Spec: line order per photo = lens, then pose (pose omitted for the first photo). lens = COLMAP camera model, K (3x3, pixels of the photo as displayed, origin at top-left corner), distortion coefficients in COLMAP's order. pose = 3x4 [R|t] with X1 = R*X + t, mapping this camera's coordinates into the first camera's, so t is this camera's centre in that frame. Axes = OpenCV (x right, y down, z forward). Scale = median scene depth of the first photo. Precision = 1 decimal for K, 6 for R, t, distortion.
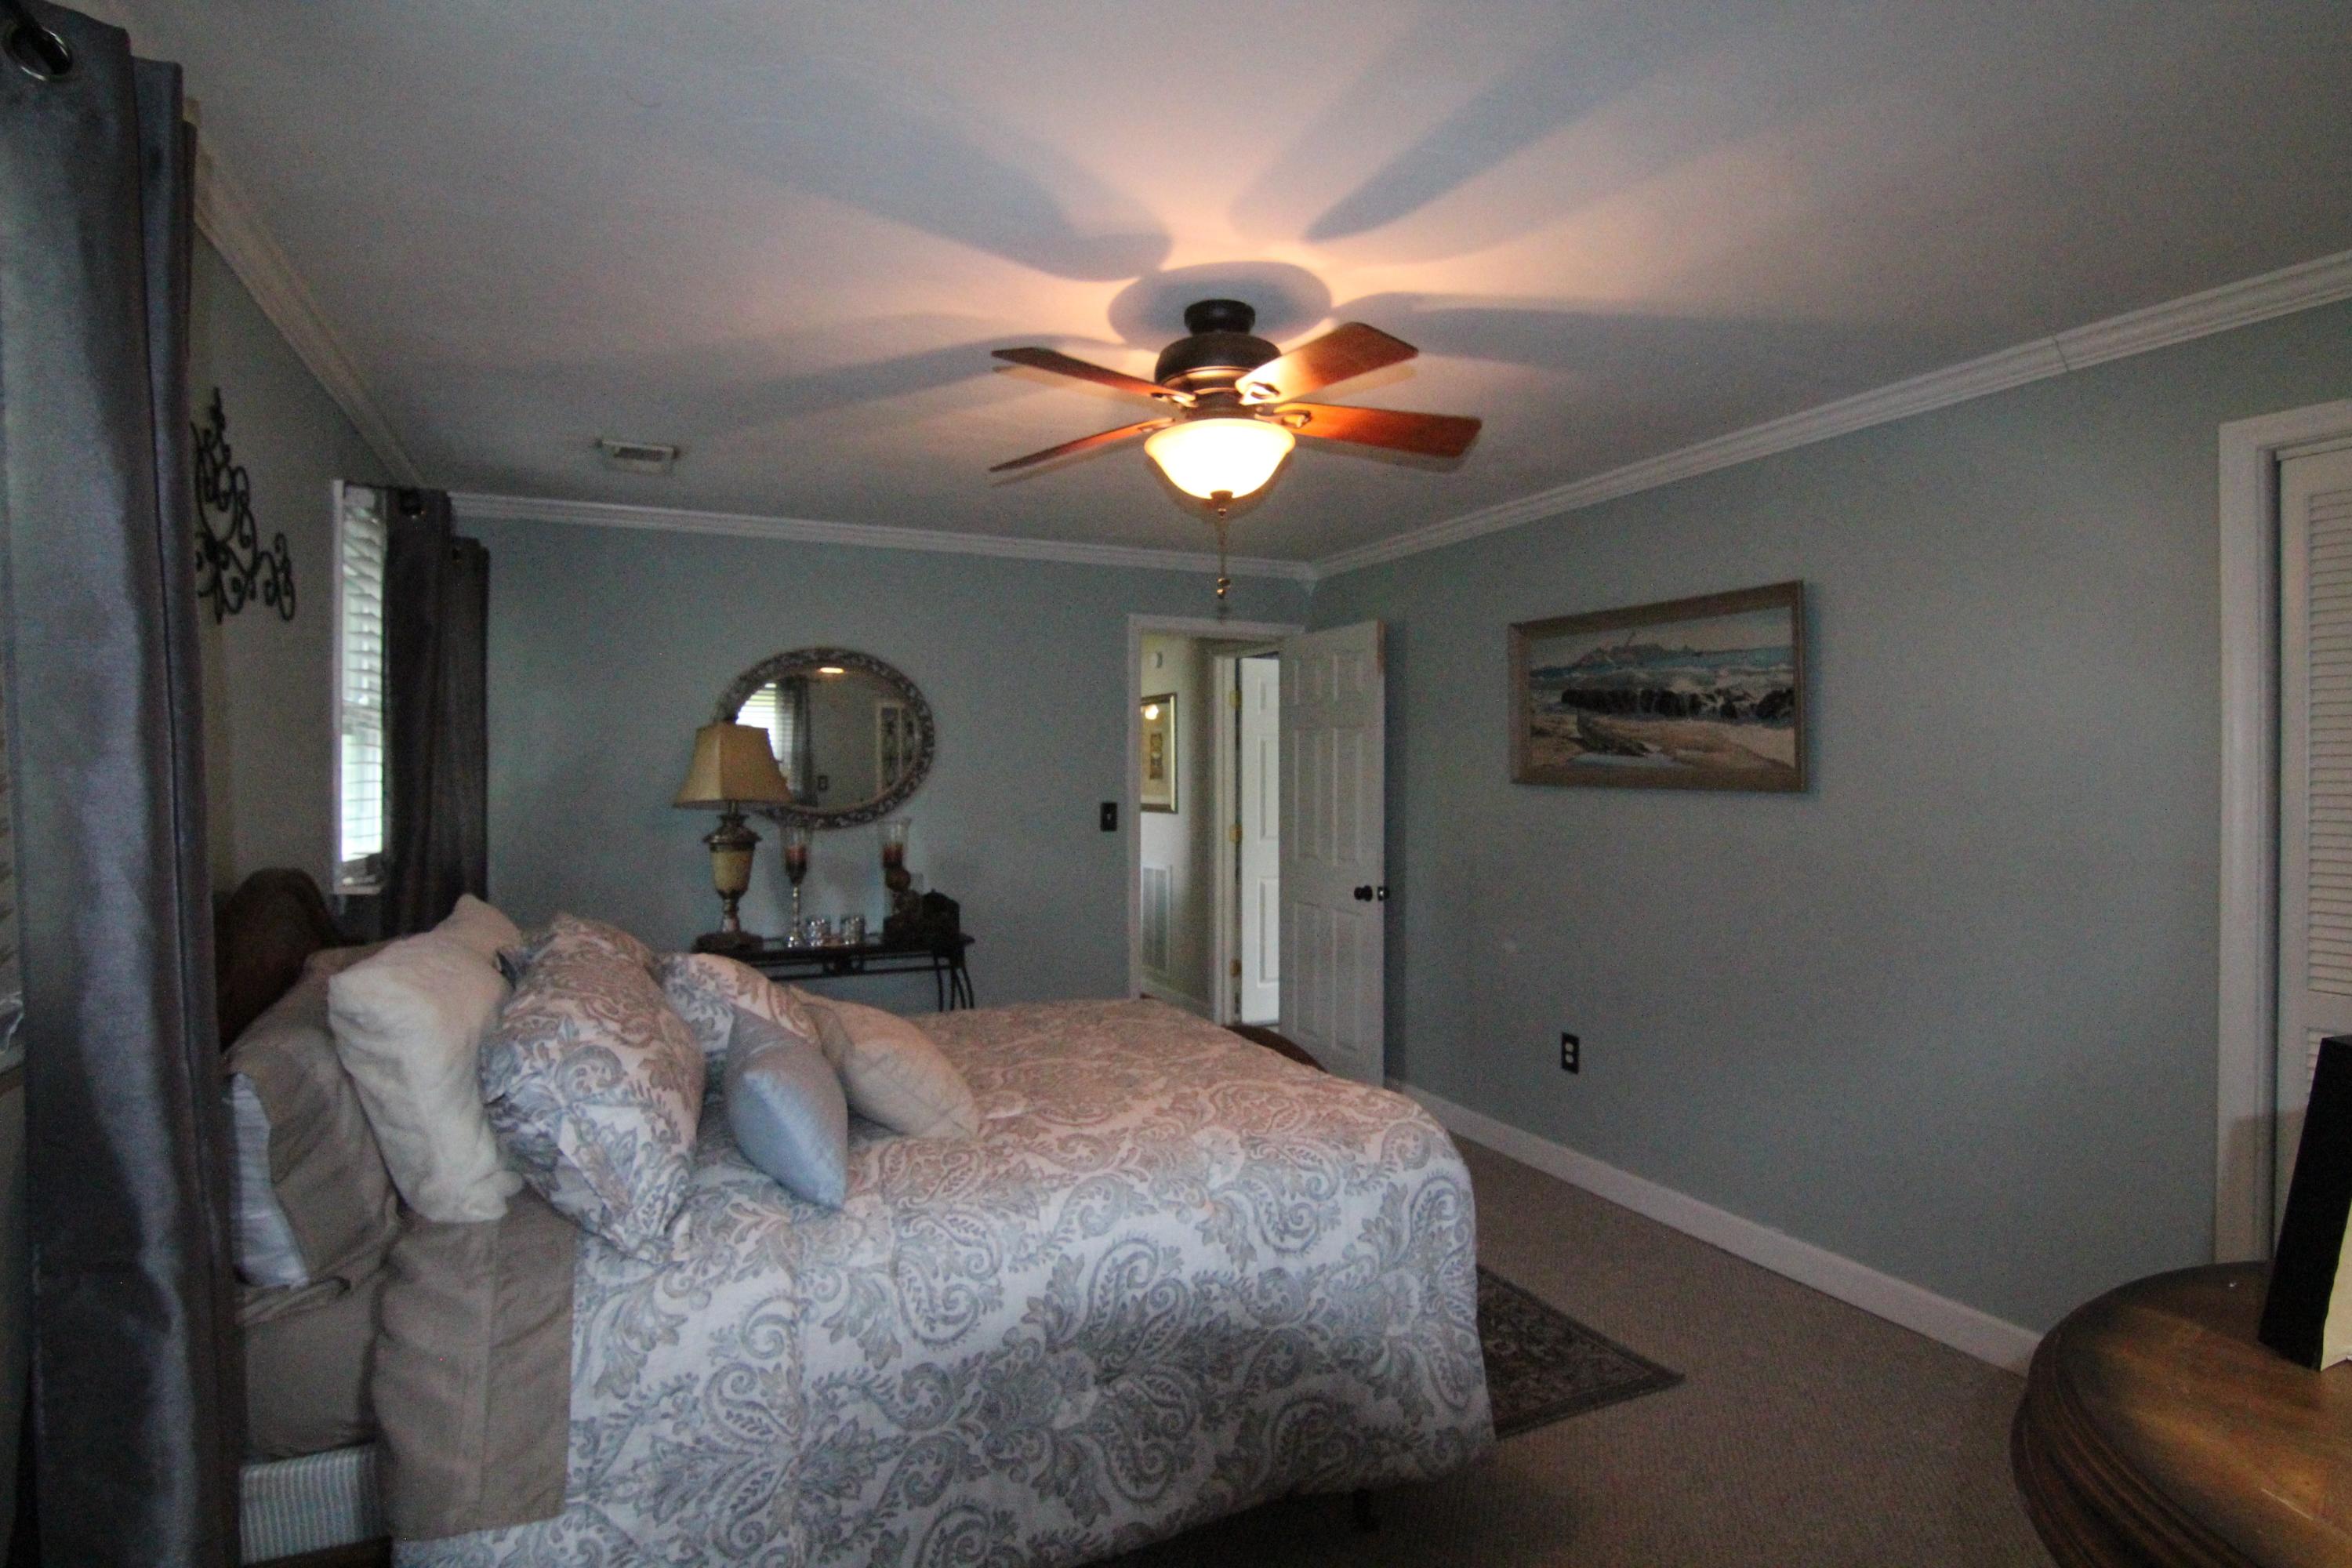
lens RADIAL K [[1198.1, 0, 1175.2], [0, 1198.1, 772.0], [0, 0, 1]] dist [0.003304, -0.018145]
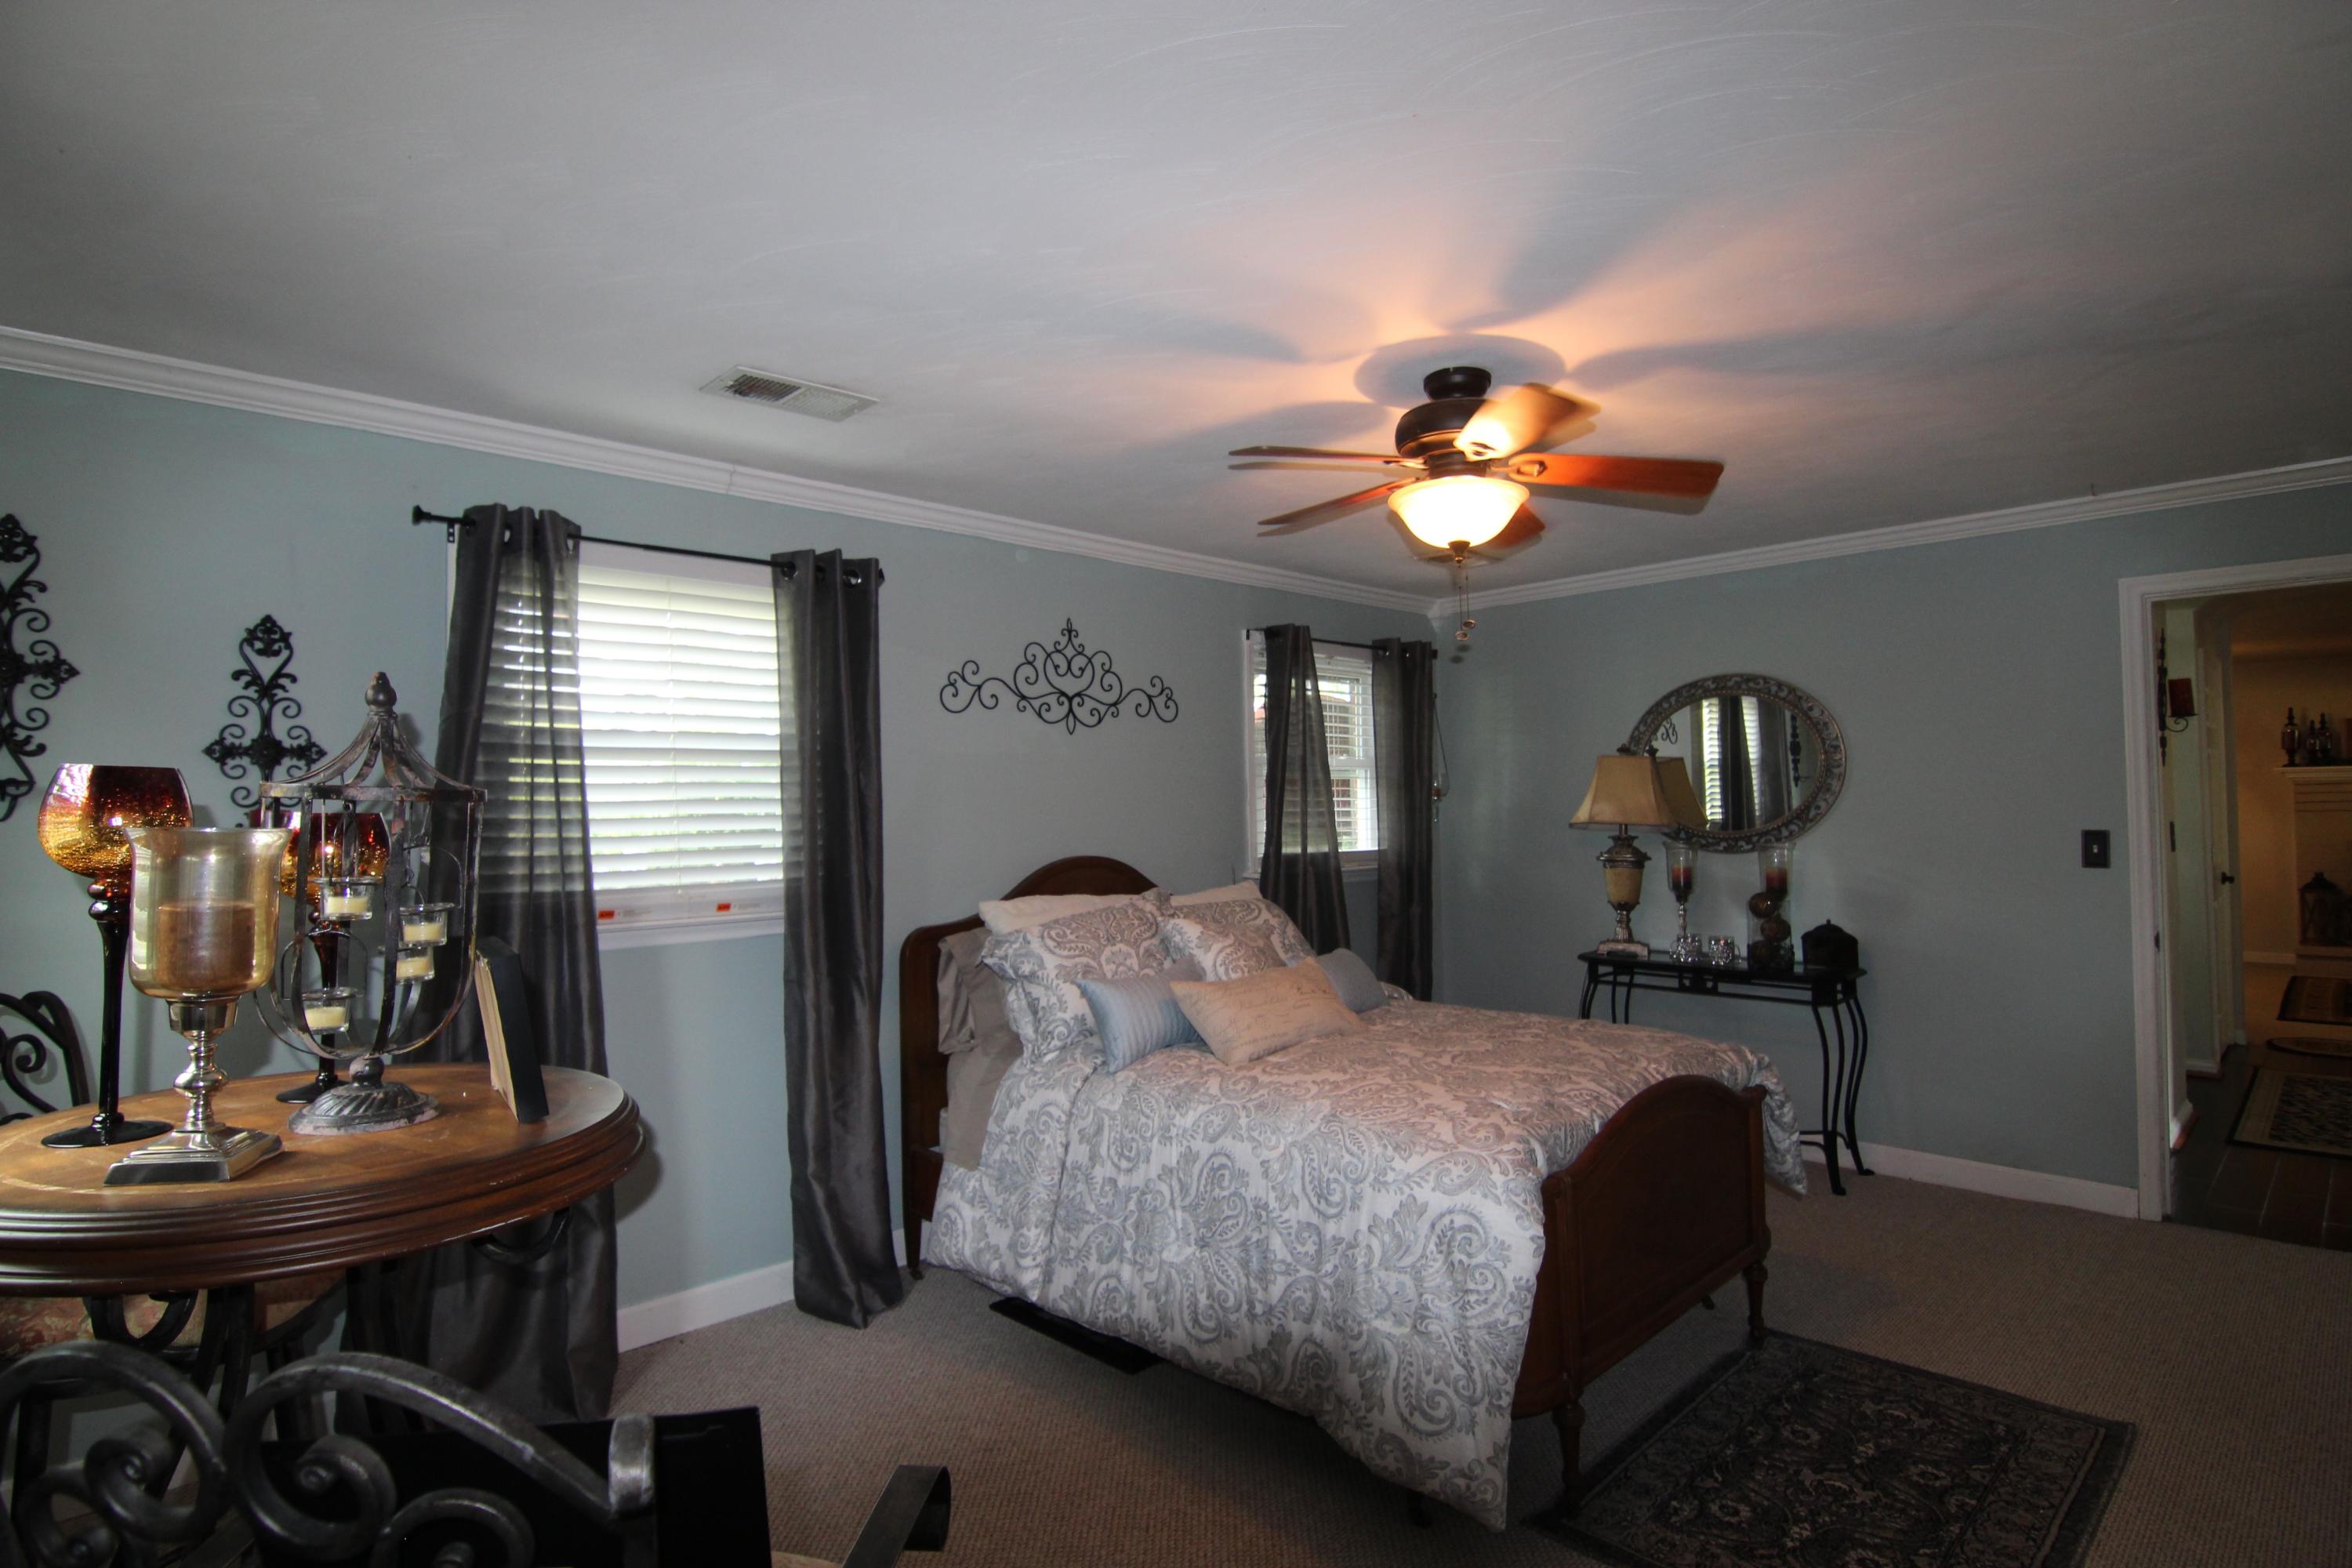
lens RADIAL K [[1198.1, 0, 1175.2], [0, 1198.1, 772.0], [0, 0, 1]] dist [0.003304, -0.018145]
pose [[0.340859, -0.027913, -0.939700, 0.686380], [0.012636, 0.999605, -0.025108, -0.001445], [0.940030, -0.003316, 0.341077, 0.278433]]
